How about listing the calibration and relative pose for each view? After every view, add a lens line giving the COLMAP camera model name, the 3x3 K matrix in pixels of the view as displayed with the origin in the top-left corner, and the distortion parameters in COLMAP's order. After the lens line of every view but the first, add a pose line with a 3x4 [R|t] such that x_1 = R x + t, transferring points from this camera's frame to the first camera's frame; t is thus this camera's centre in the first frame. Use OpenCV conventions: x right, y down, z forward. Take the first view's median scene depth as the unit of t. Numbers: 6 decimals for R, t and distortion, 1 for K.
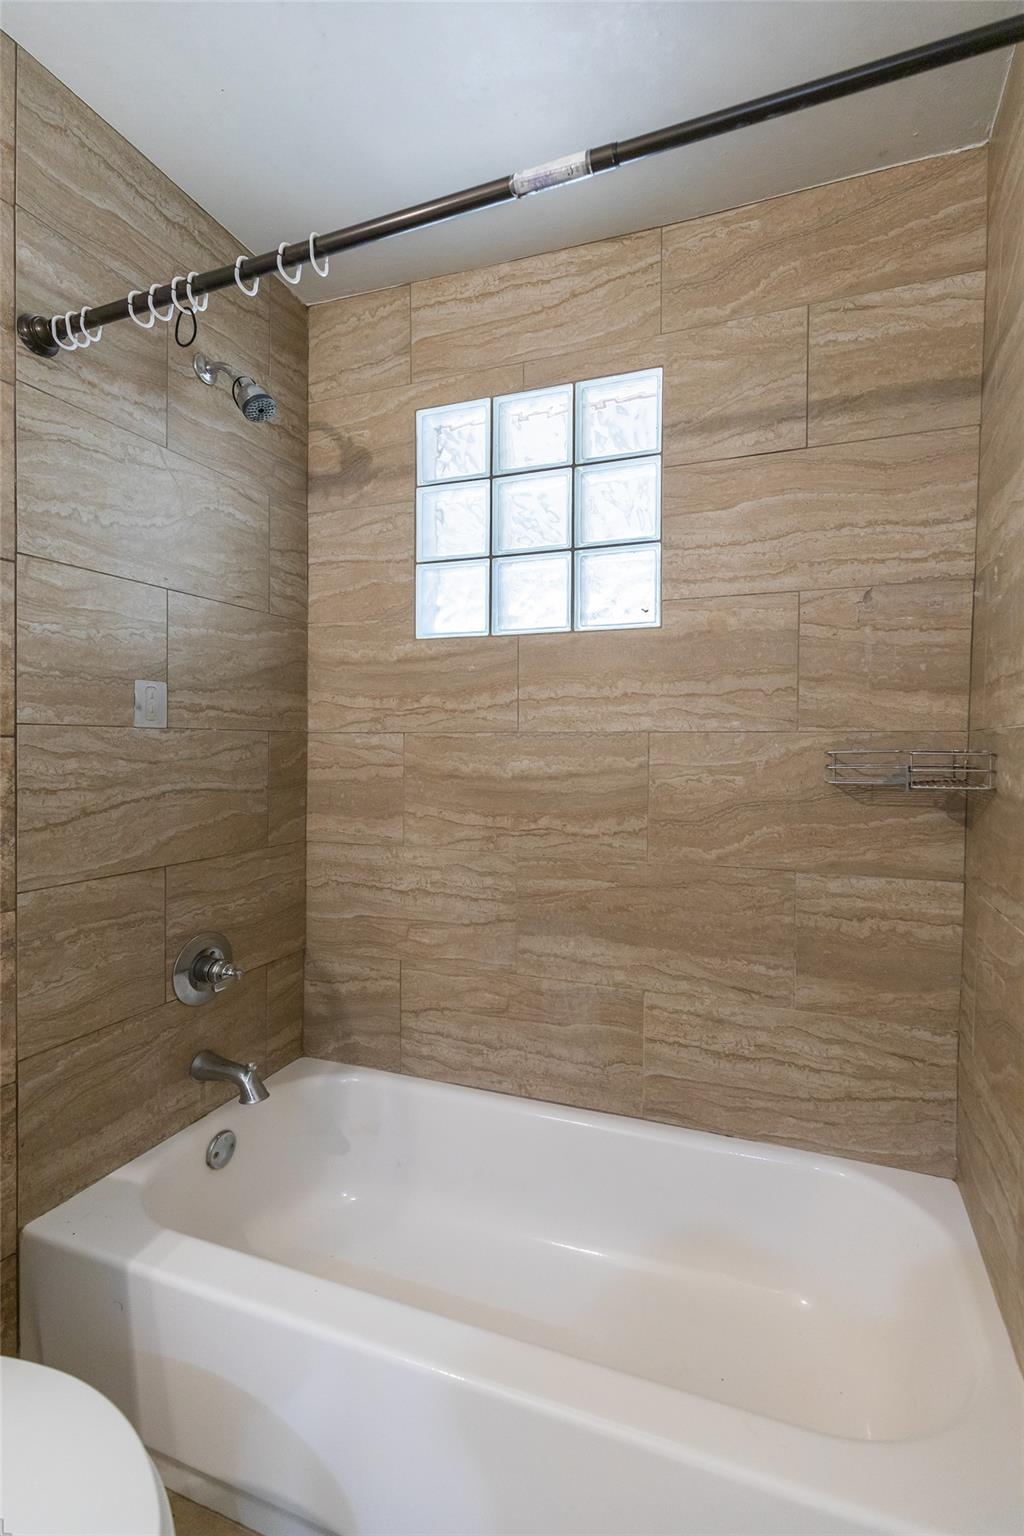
lens RADIAL K [[801.3, 0, 512.0], [0, 801.3, 768.0], [0, 0, 1]] dist [-0.001145, 0.000857]
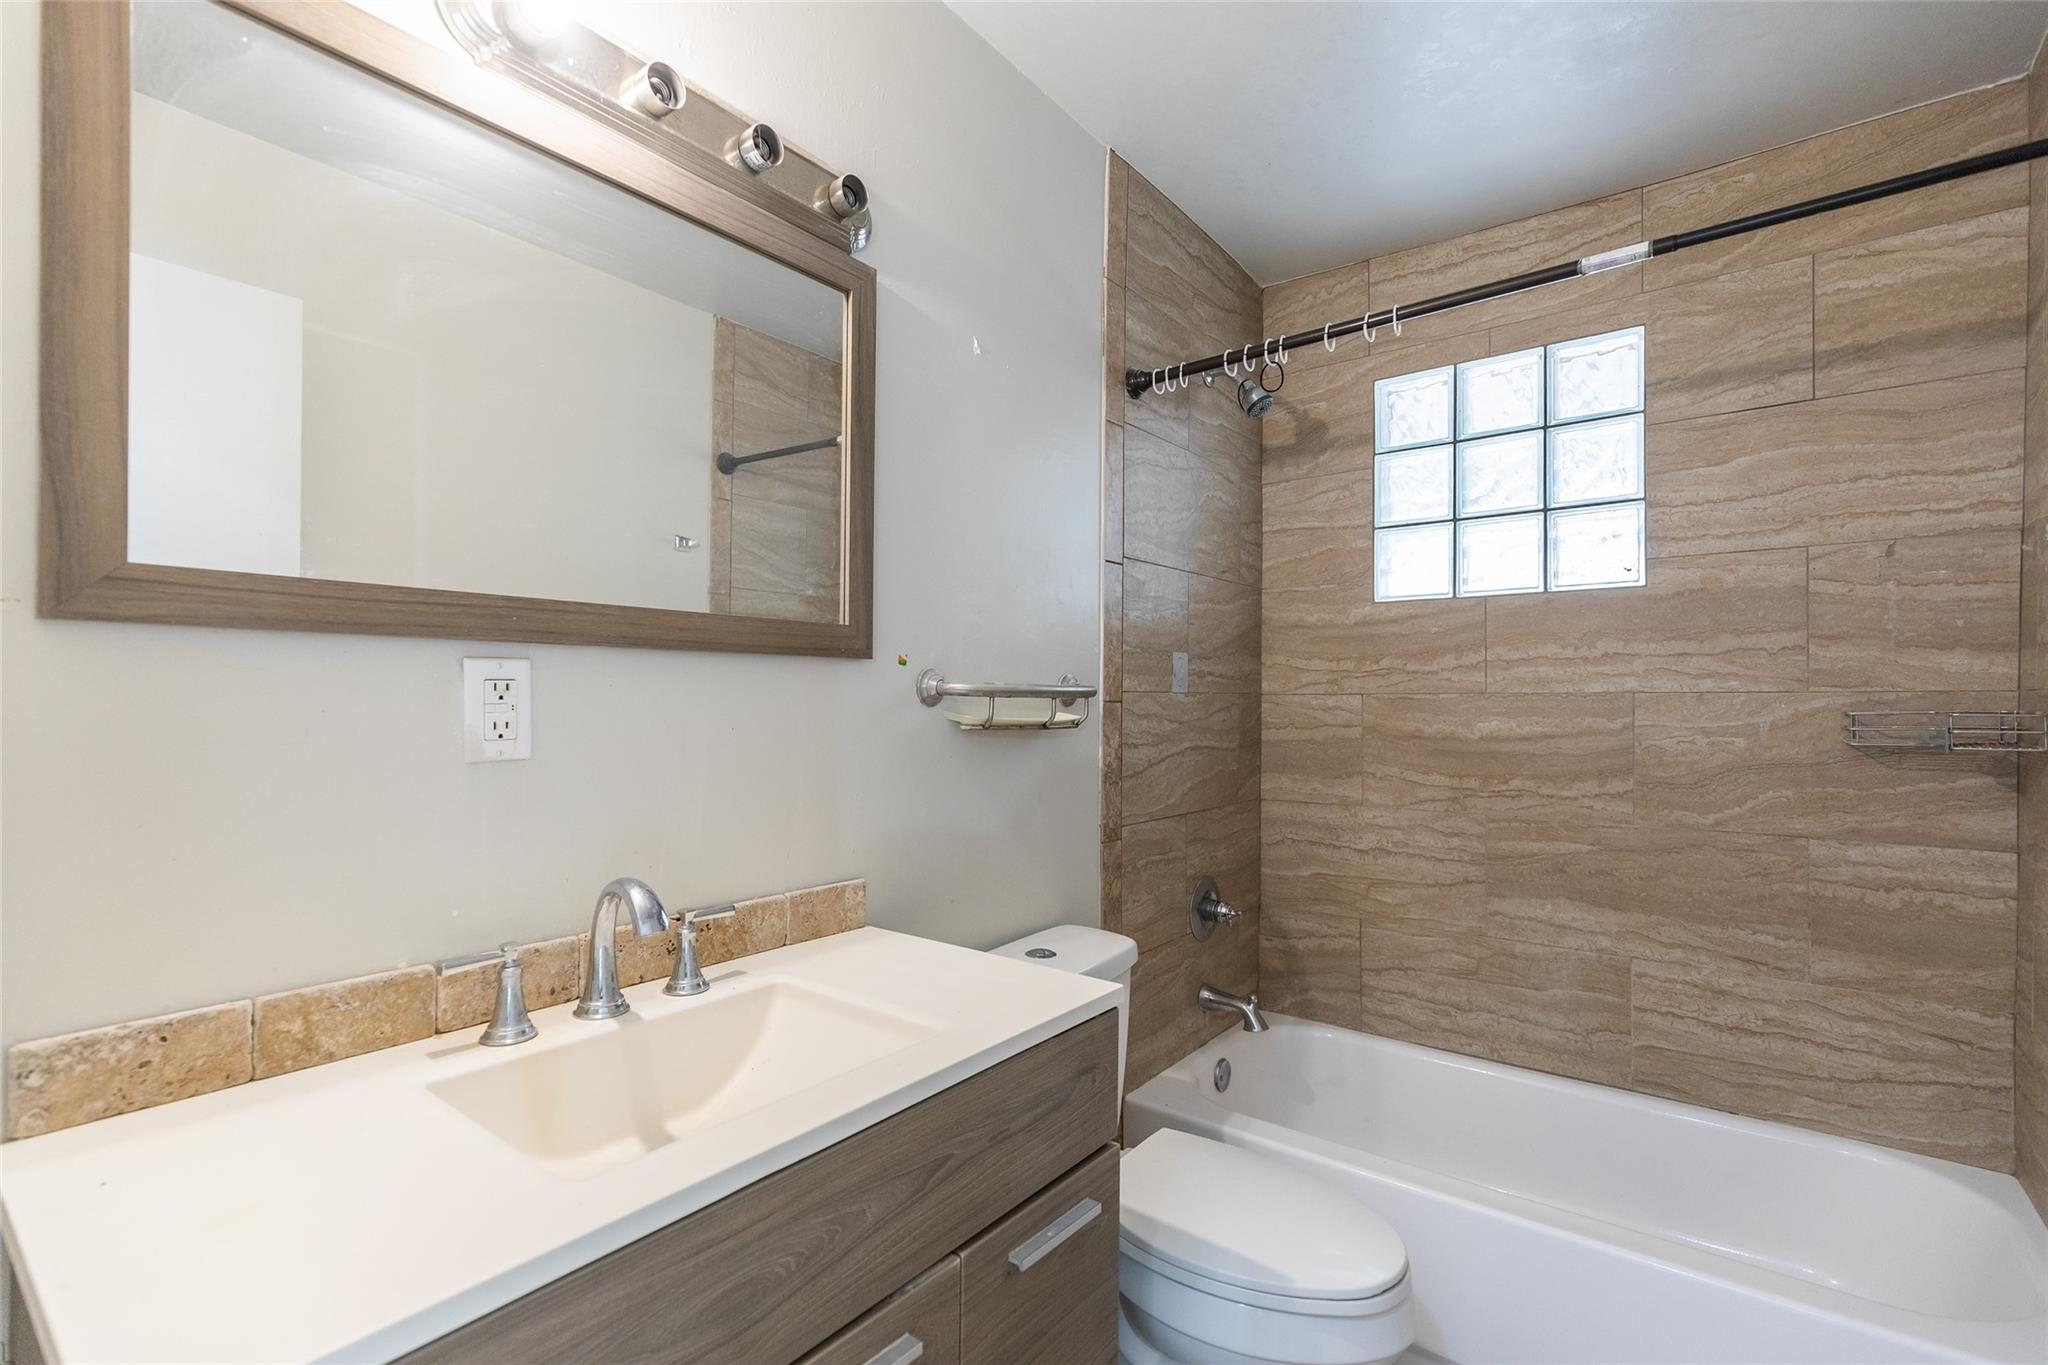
lens RADIAL K [[1068.4, 0, 1030.0], [0, 1068.4, 698.8], [0, 0, 1]] dist [-0.001145, 0.000857]
pose [[0.973109, -0.003527, -0.230317, -0.253040], [-0.003702, 0.999514, -0.030949, 0.005904], [0.230314, 0.030970, 0.972623, -0.453893]]
